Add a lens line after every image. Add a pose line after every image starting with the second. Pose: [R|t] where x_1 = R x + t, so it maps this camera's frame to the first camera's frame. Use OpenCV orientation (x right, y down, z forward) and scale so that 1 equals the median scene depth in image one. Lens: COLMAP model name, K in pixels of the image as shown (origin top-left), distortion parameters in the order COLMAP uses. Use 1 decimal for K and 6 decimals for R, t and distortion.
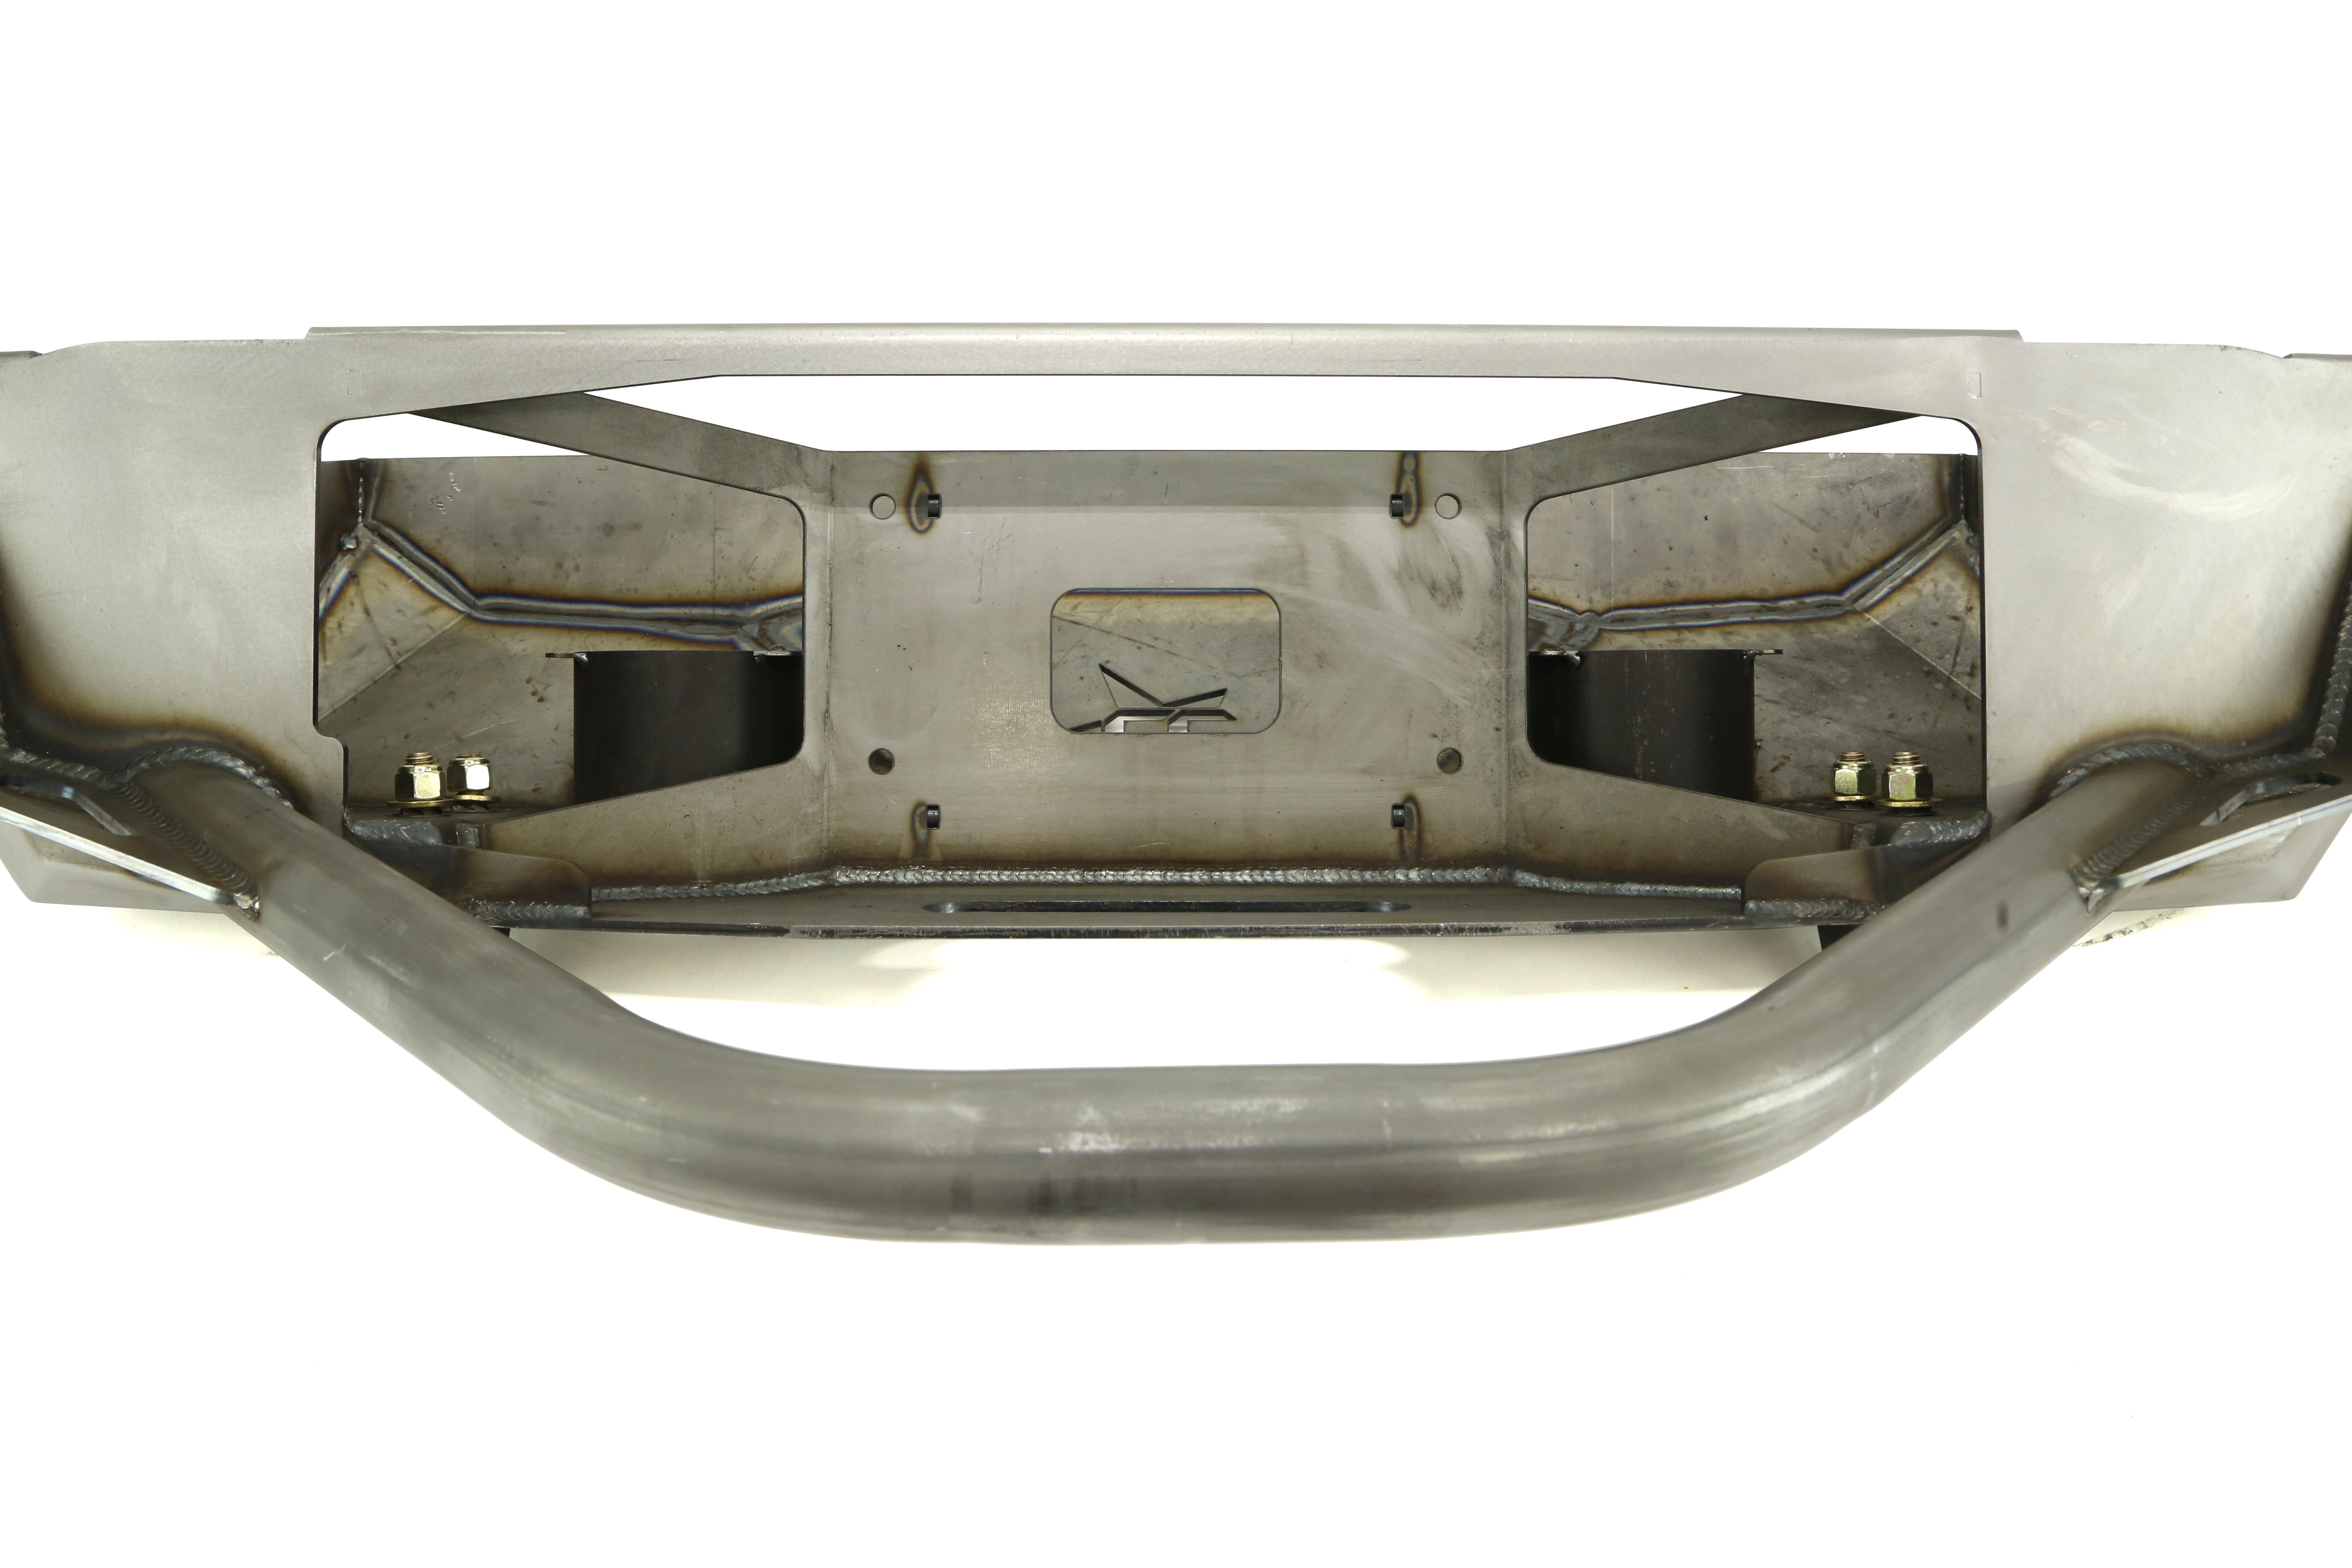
lens RADIAL K [[2286.7, 0, 1176.0], [0, 2286.7, 784.0], [0, 0, 1]] dist [-0.055675, 0.022912]
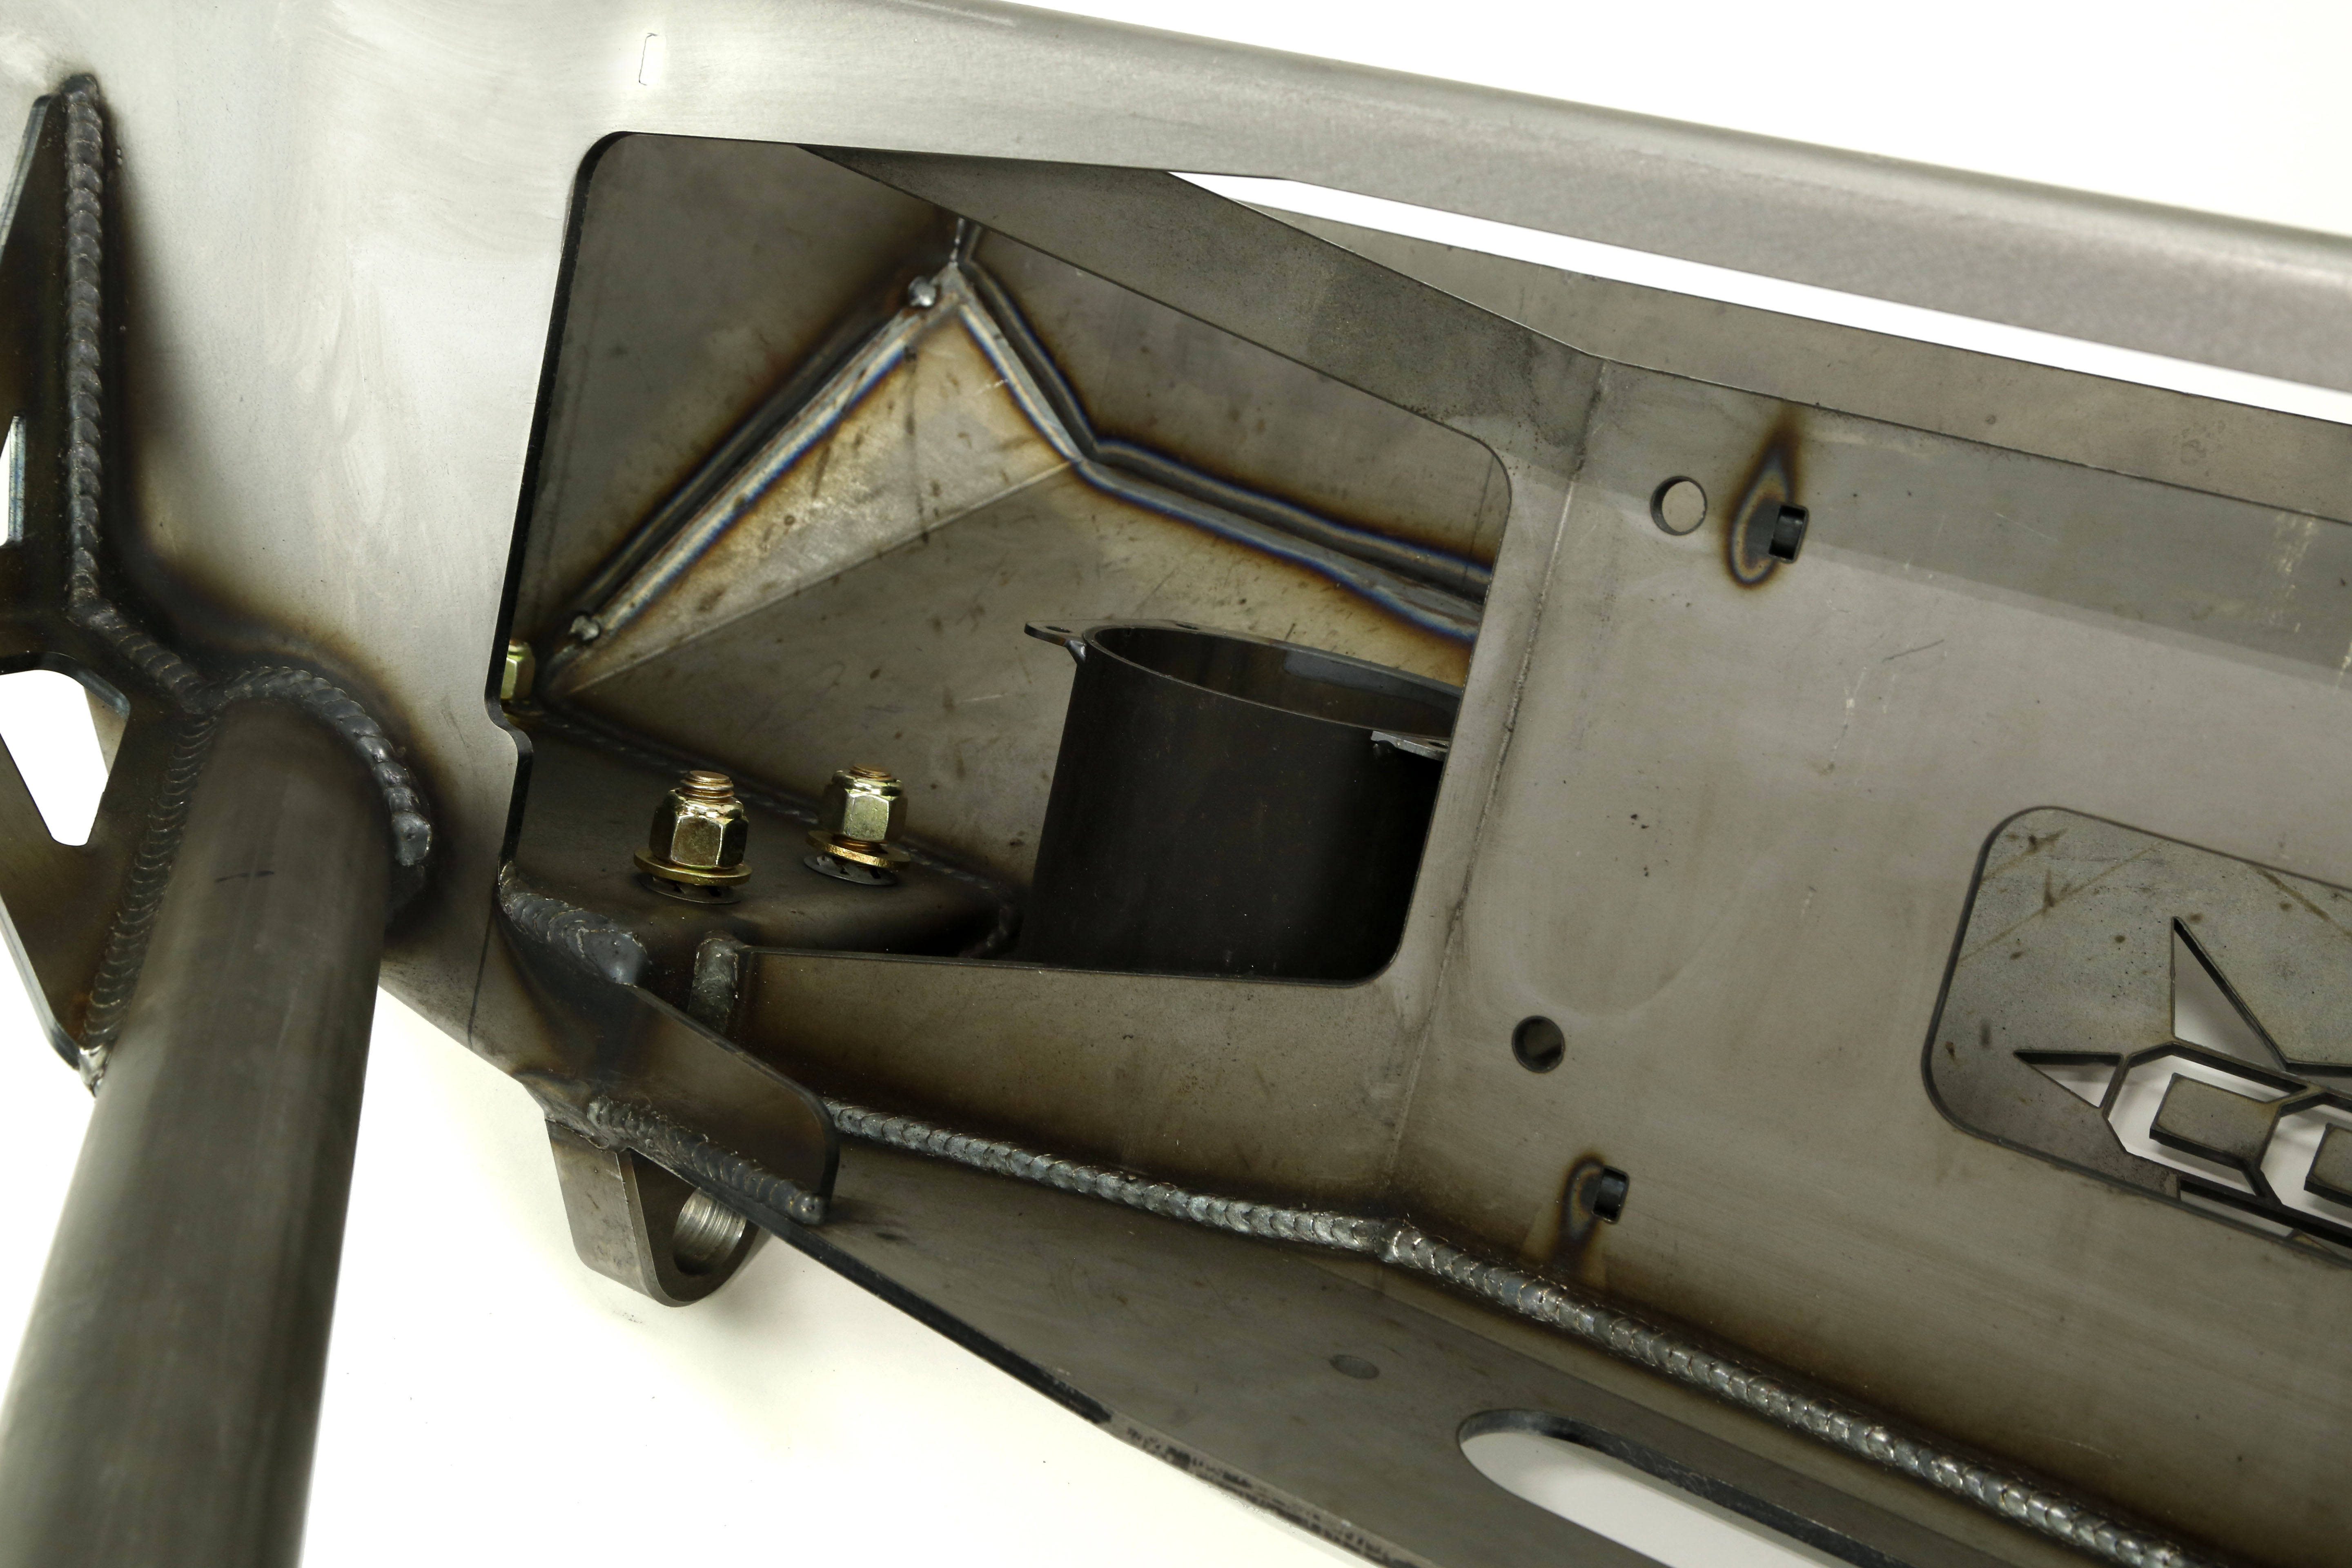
lens RADIAL K [[2789.6, 0, 1176.0], [0, 2789.6, 784.0], [0, 0, 1]] dist [0.058109, -0.010157]
pose [[0.817941, 0.286287, -0.499011, 0.078018], [-0.213141, 0.956464, 0.199367, -0.156357], [0.534362, -0.056710, 0.843351, 0.481929]]
